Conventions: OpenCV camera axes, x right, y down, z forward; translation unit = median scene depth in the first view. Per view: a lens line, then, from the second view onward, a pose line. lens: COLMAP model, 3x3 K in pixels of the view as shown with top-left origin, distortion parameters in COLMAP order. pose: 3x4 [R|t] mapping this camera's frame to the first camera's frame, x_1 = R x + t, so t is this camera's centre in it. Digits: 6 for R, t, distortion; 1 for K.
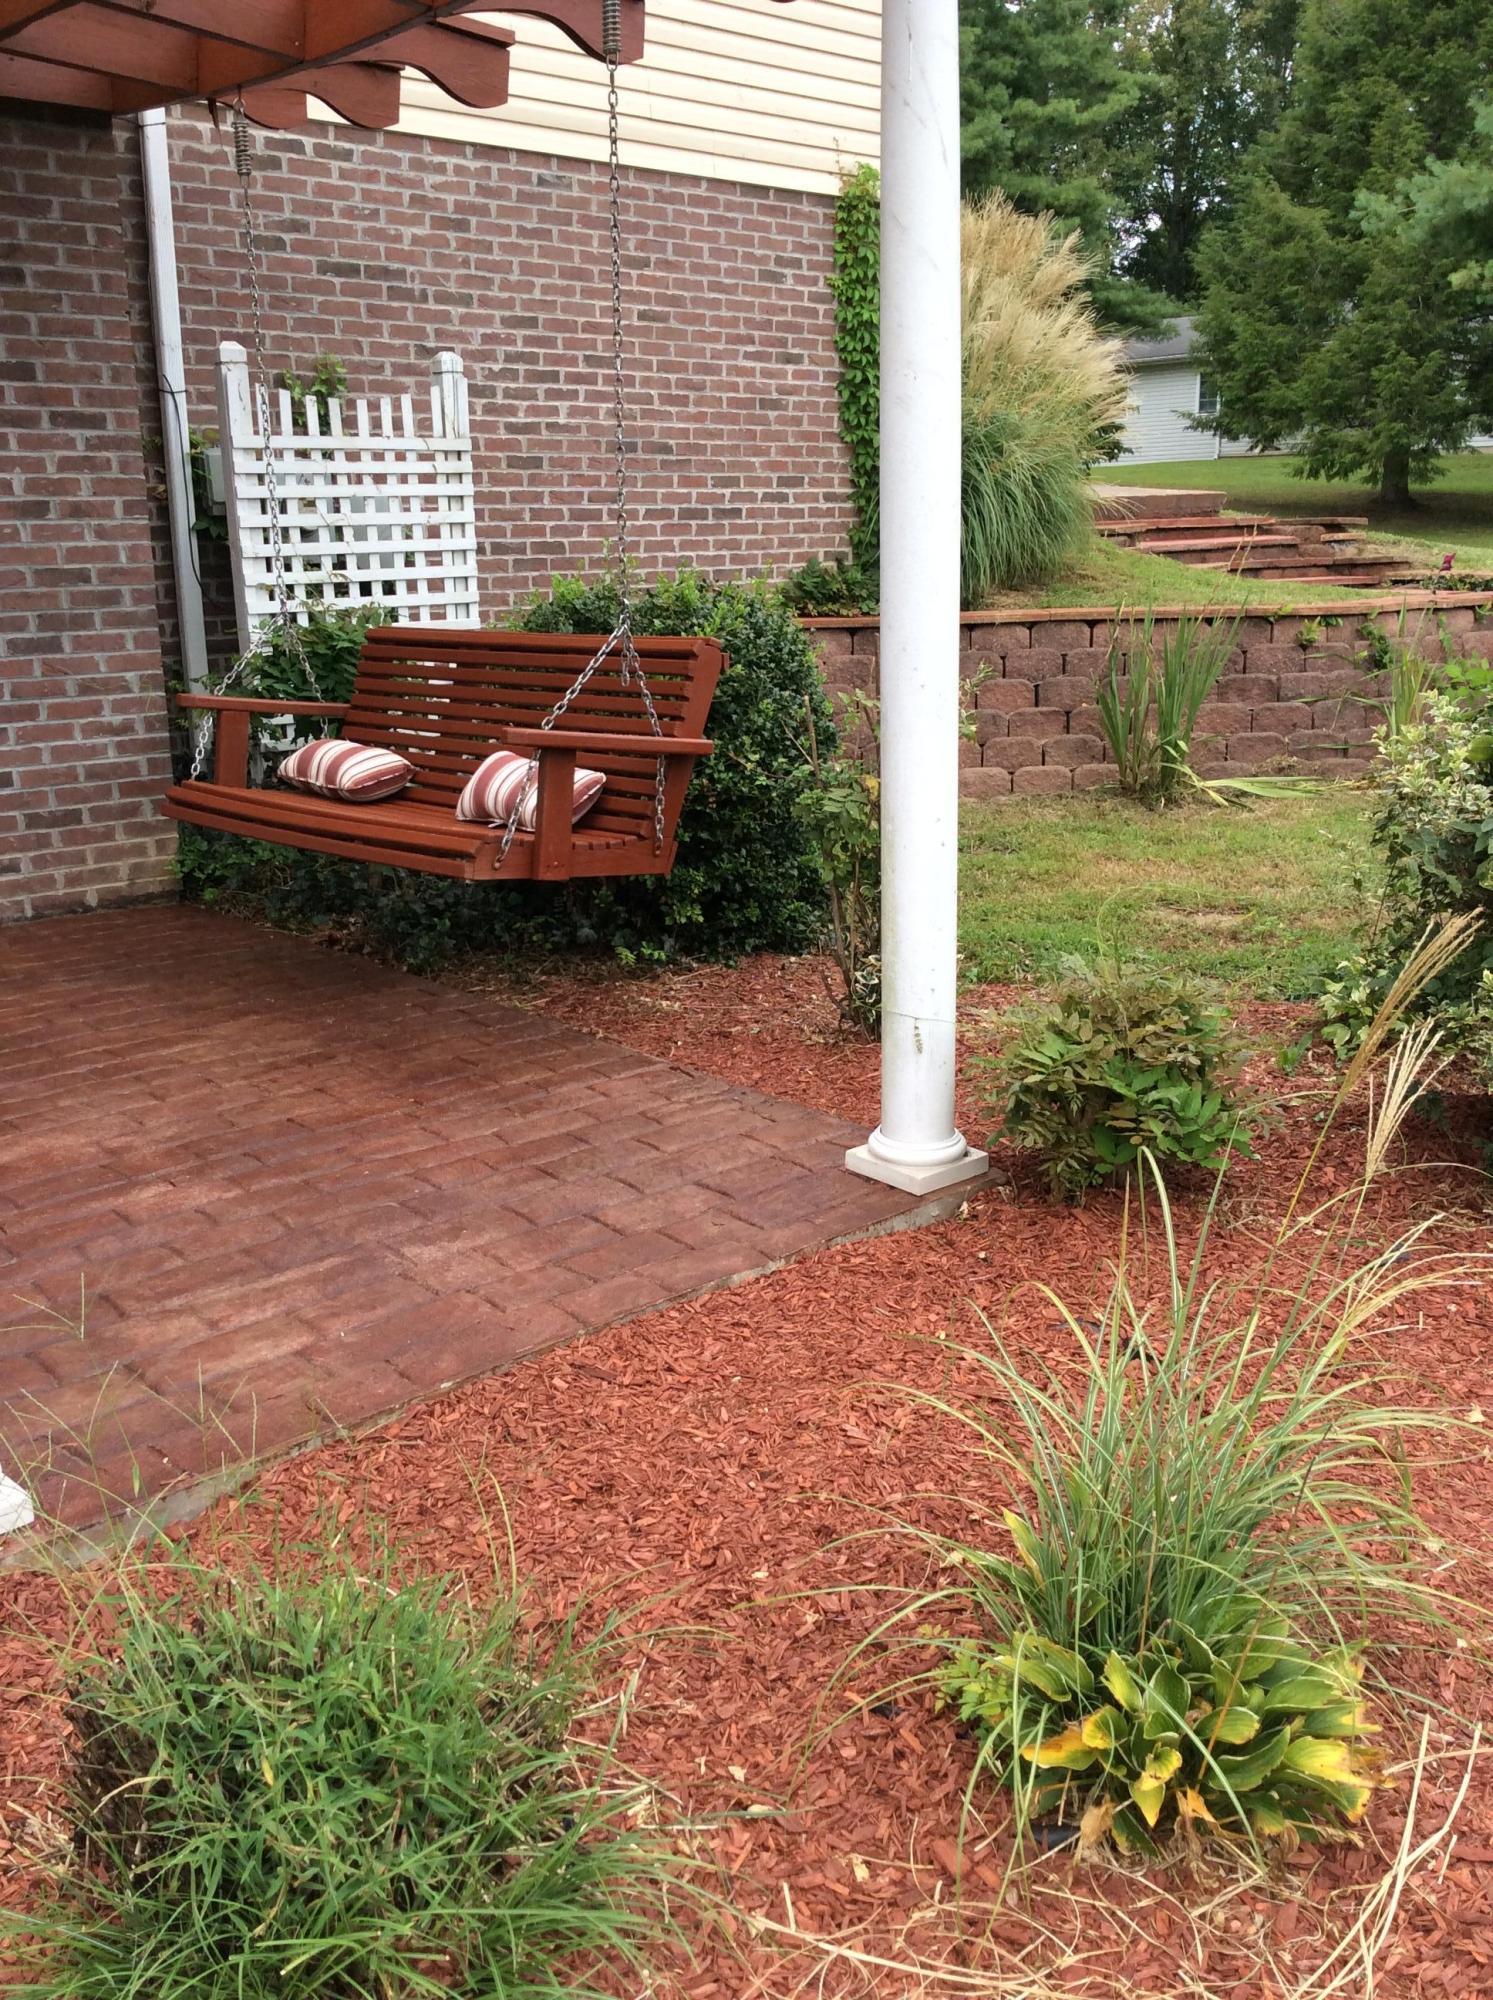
lens RADIAL K [[1868.6, 0, 746.2], [0, 1868.6, 998.8], [0, 0, 1]] dist [0.004700, 0.000000]
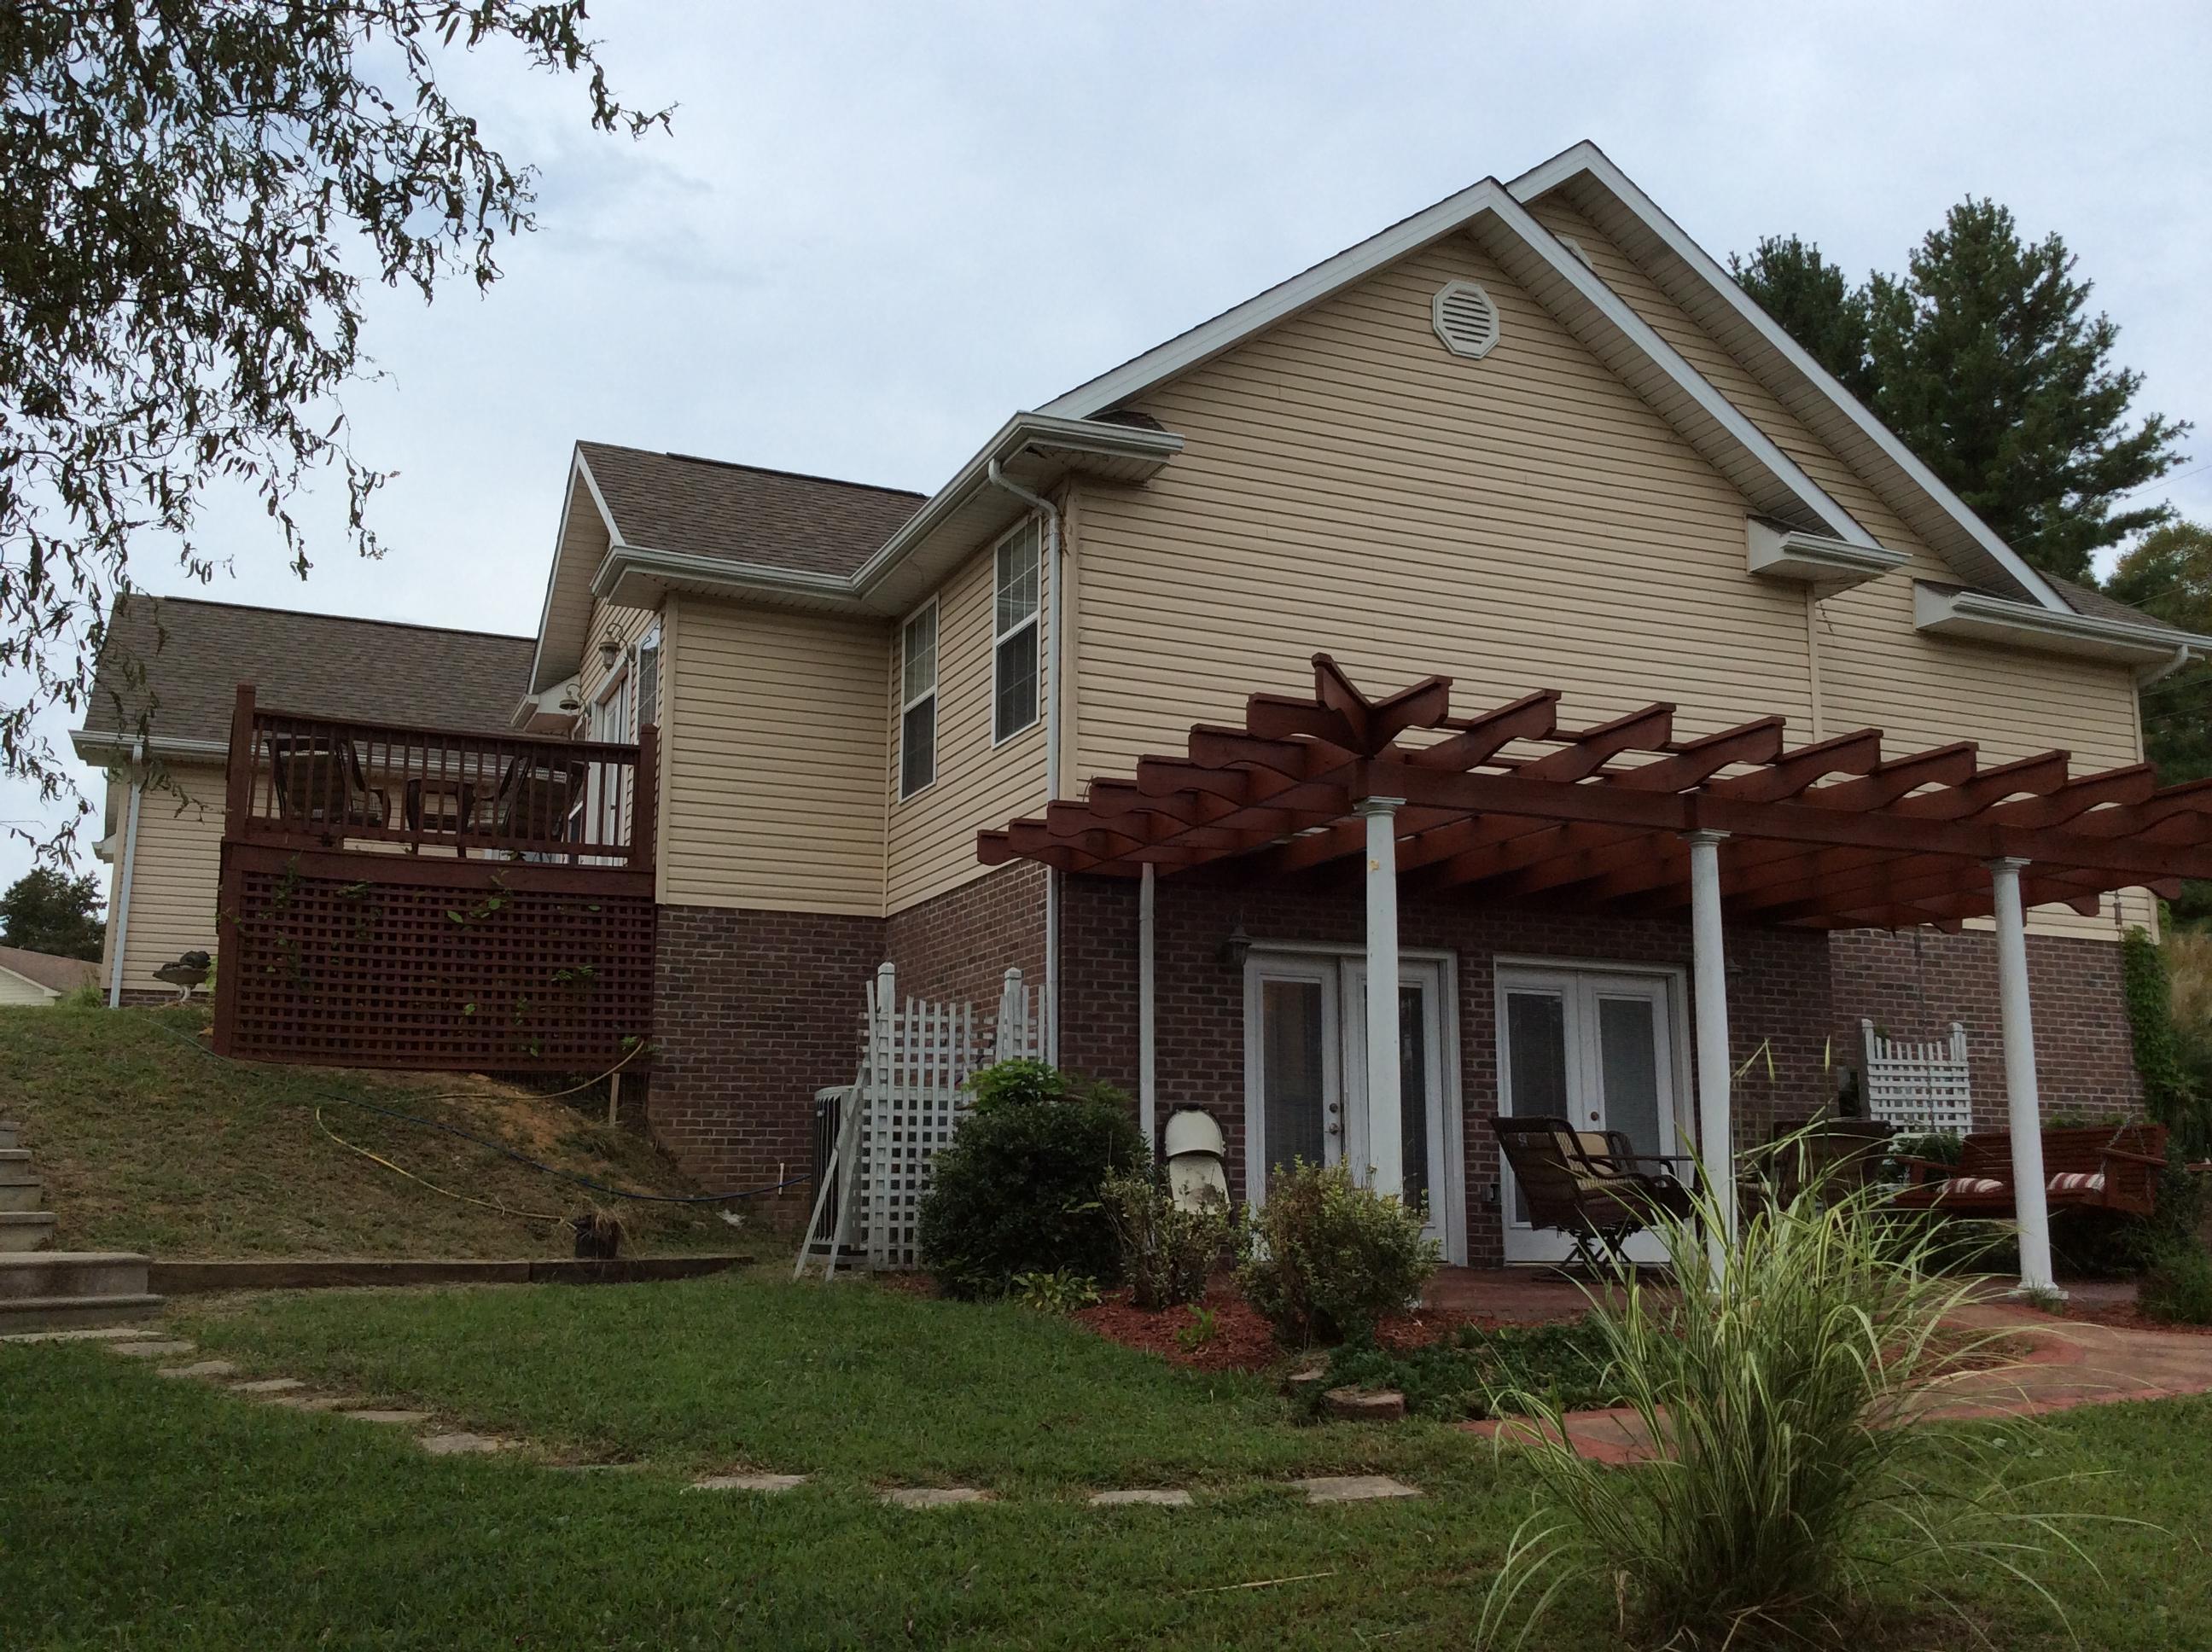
lens RADIAL K [[2066.5, 0, 1107.9], [0, 2066.5, 825.3], [0, 0, 1]] dist [0.004700, 0.000000]
pose [[0.947854, -0.037492, -0.316492, -0.290315], [-0.098277, 0.910280, -0.402160, 0.448833], [0.303174, 0.412293, 0.859127, -1.286516]]
